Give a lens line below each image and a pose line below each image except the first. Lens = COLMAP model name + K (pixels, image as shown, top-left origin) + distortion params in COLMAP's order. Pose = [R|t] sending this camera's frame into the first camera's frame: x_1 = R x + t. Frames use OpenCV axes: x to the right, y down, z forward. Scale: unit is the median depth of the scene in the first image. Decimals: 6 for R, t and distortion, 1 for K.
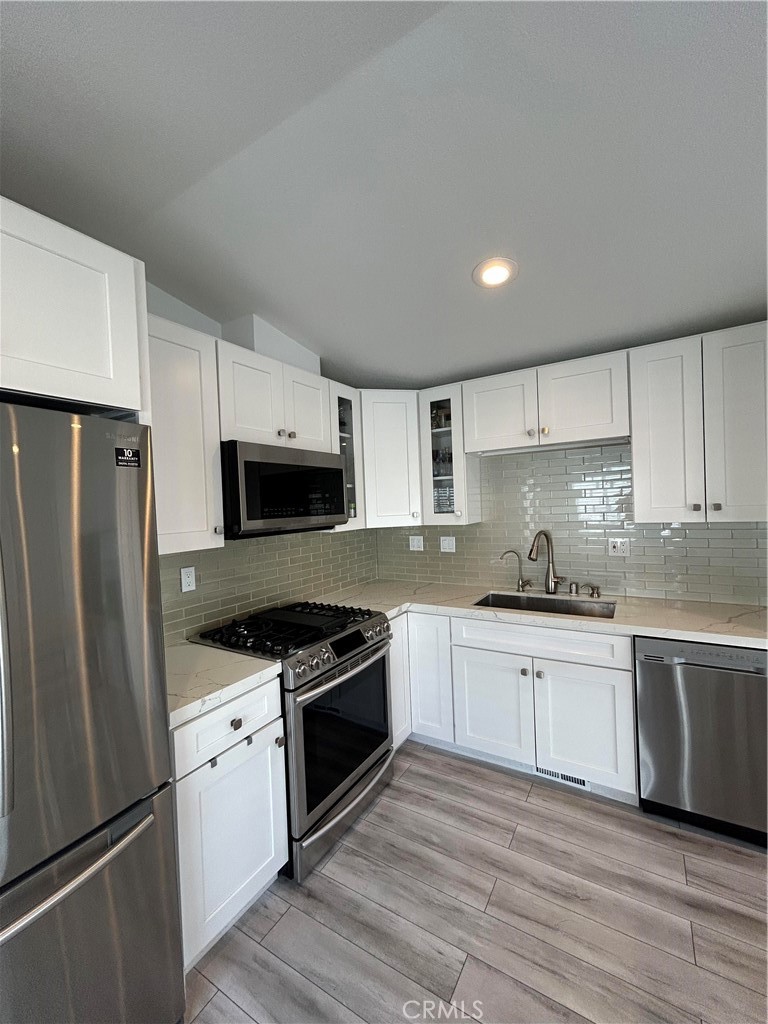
lens RADIAL K [[414.3, 0, 388.7], [0, 414.3, 510.0], [0, 0, 1]] dist [-0.002117, 0.000392]
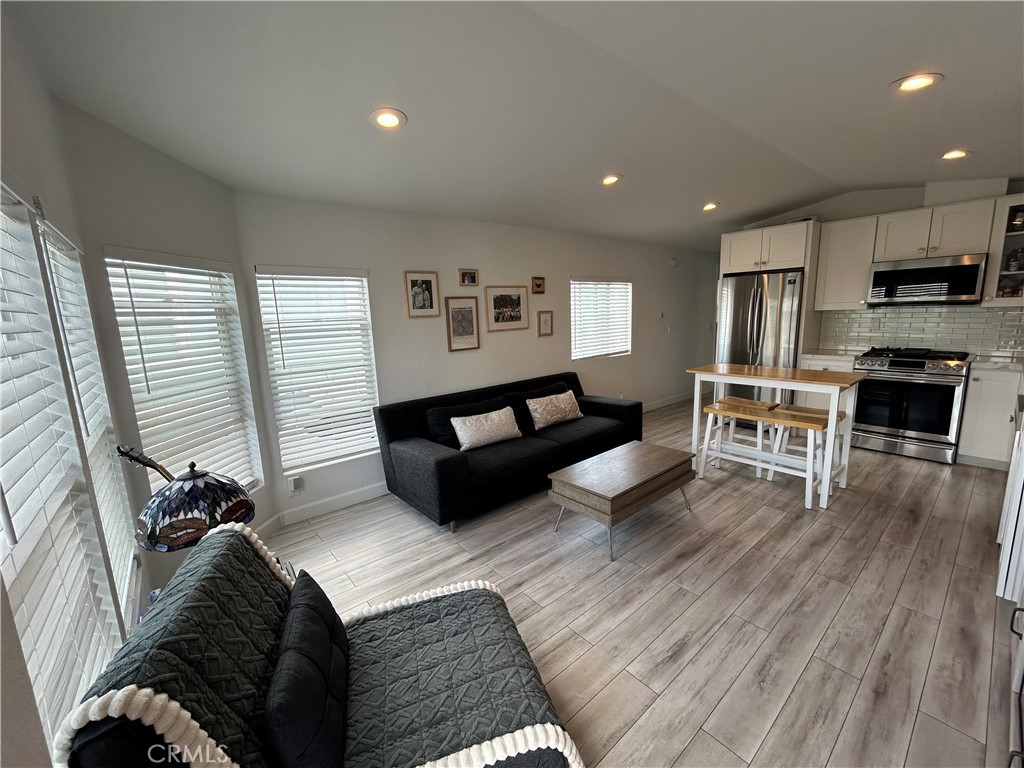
lens RADIAL K [[414.3, 0, 508.9], [0, 414.3, 385.8], [0, 0, 1]] dist [-0.002117, 0.000392]
pose [[-0.327385, 0.217418, -0.919537, 1.926497], [0.033264, 0.975216, 0.218740, -0.053410], [0.944305, 0.041025, -0.326503, -0.097515]]
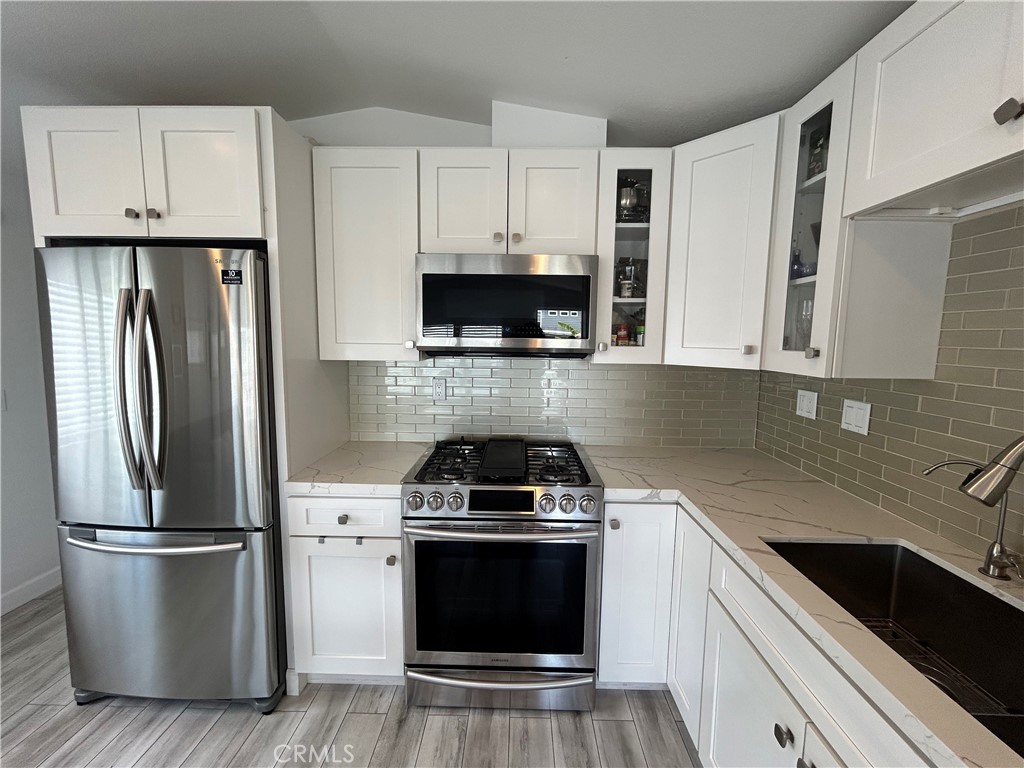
lens RADIAL K [[414.3, 0, 513.6], [0, 414.3, 381.2], [0, 0, 1]] dist [-0.002117, 0.000392]
pose [[0.503434, 0.135627, -0.853322, 0.464318], [-0.046038, 0.990411, 0.130255, -0.005958], [0.862806, -0.026289, 0.504851, 0.524998]]
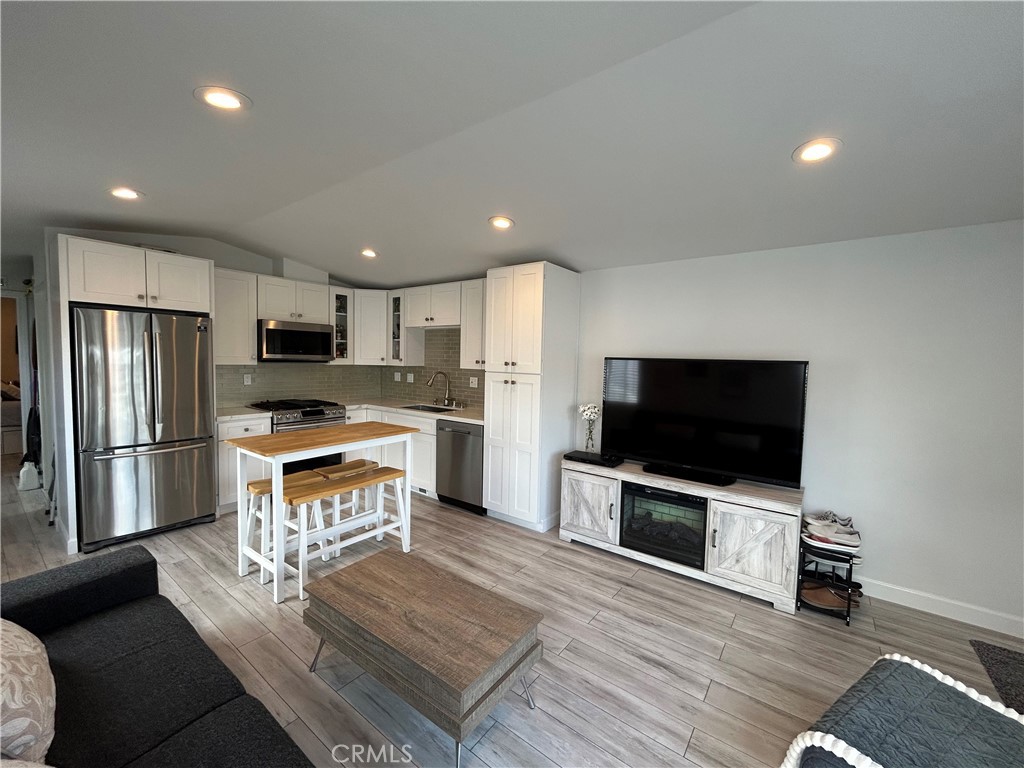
lens RADIAL K [[414.3, 0, 514.6], [0, 414.3, 380.8], [0, 0, 1]] dist [-0.002117, 0.000392]
pose [[0.993693, 0.068761, -0.088582, 0.965436], [-0.064989, 0.996881, 0.044781, -0.015257], [0.091385, -0.038742, 0.995062, -0.914687]]
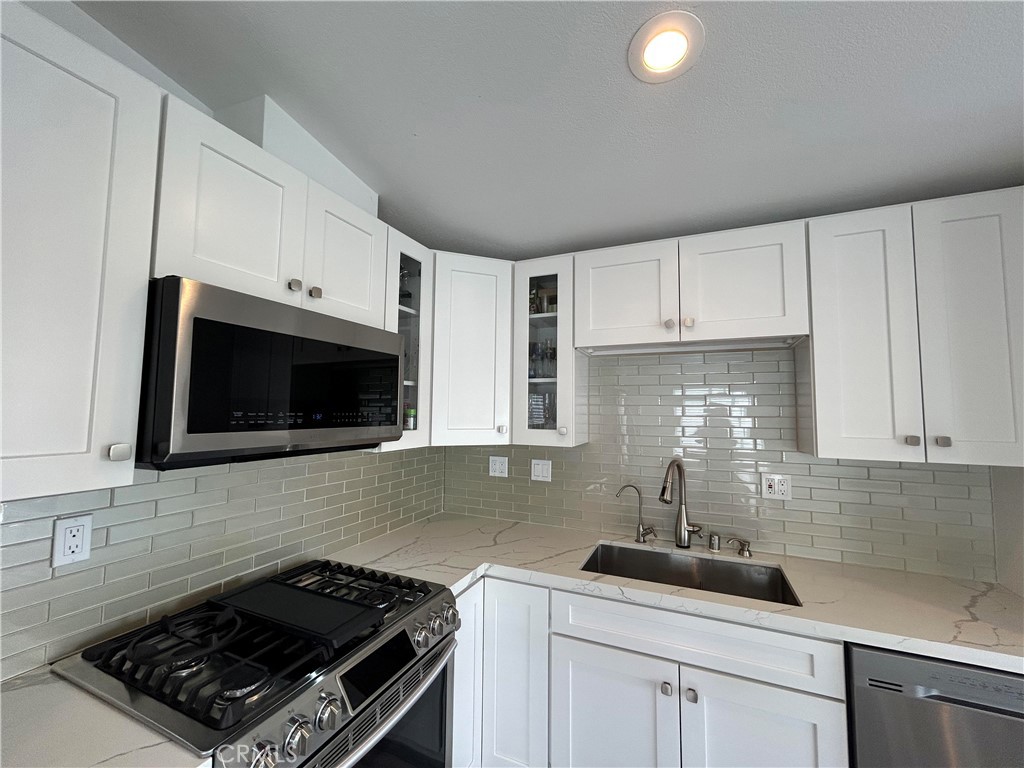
lens RADIAL K [[414.3, 0, 514.4], [0, 414.3, 379.1], [0, 0, 1]] dist [-0.002117, 0.000392]
pose [[0.990301, 0.059414, 0.125598, -0.010881], [-0.047634, 0.994356, -0.094803, -0.009589], [-0.130521, 0.087901, 0.987541, 0.338292]]
